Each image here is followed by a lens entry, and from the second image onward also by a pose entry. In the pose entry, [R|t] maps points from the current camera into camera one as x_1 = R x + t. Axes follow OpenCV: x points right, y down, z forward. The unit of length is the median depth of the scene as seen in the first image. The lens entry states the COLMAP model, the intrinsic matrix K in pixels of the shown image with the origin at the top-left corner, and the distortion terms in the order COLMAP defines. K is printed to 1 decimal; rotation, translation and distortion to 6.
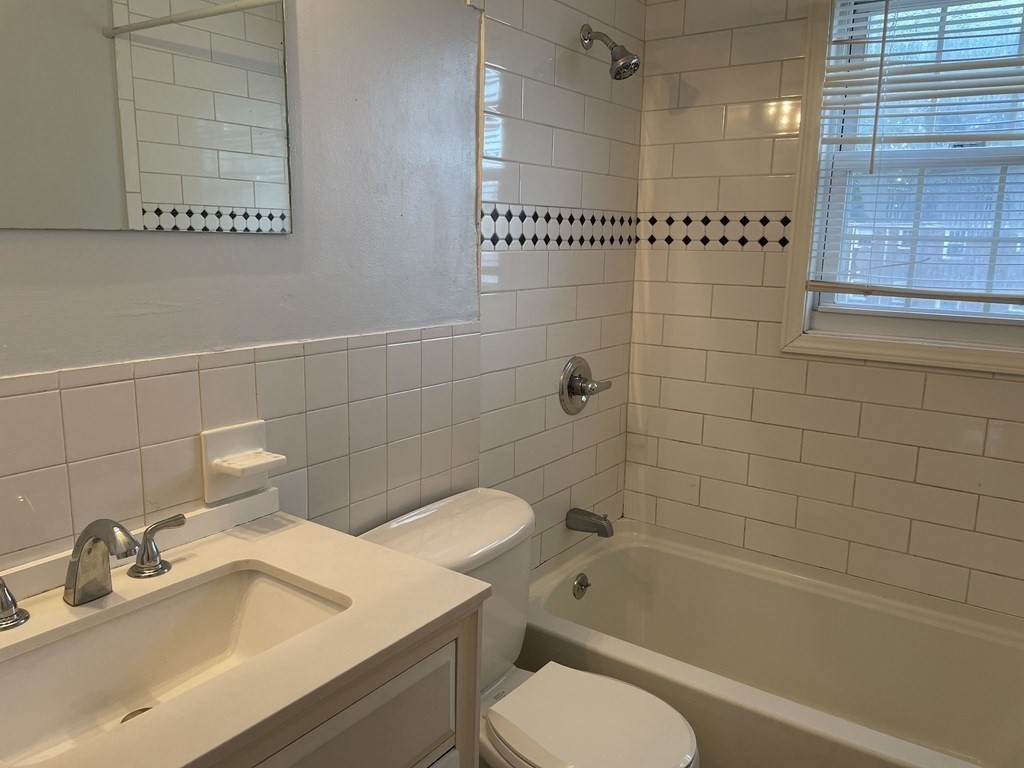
lens RADIAL K [[769.8, 0, 512.9], [0, 769.8, 375.6], [0, 0, 1]] dist [0.096638, -0.122279]
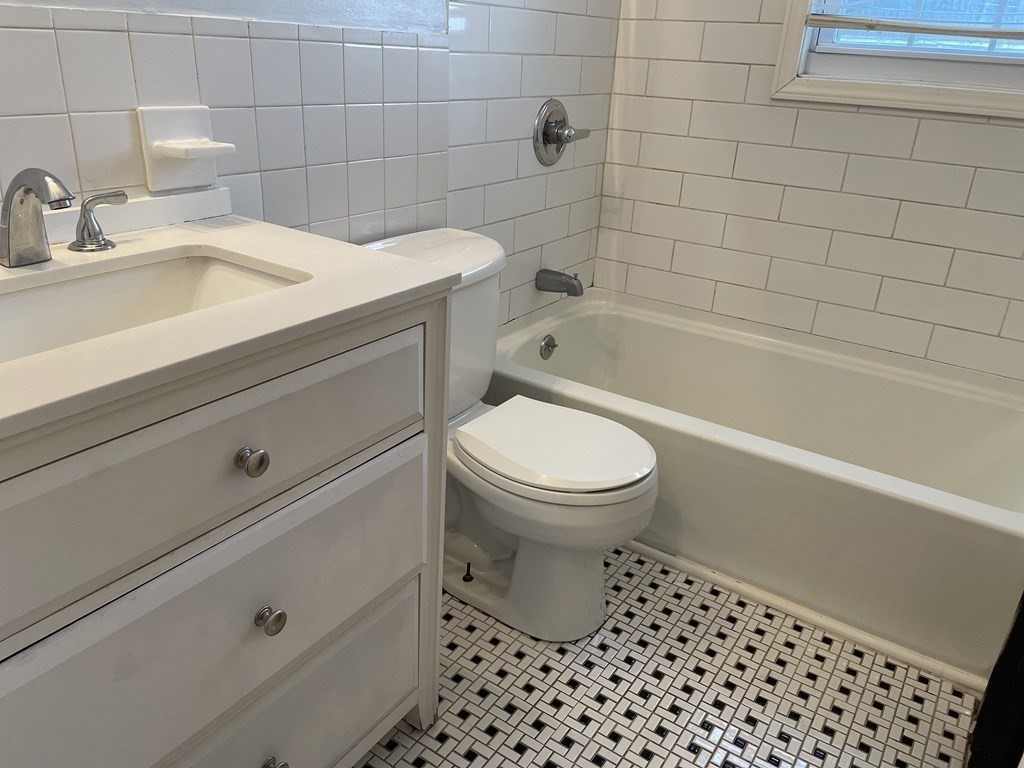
lens RADIAL K [[771.8, 0, 512.0], [0, 771.8, 384.0], [0, 0, 1]] dist [0.101886, -0.120606]
pose [[0.998848, 0.016715, 0.044984, -0.002987], [-0.026062, 0.976044, 0.216008, 0.110861], [-0.040295, -0.216931, 0.975355, 0.018951]]
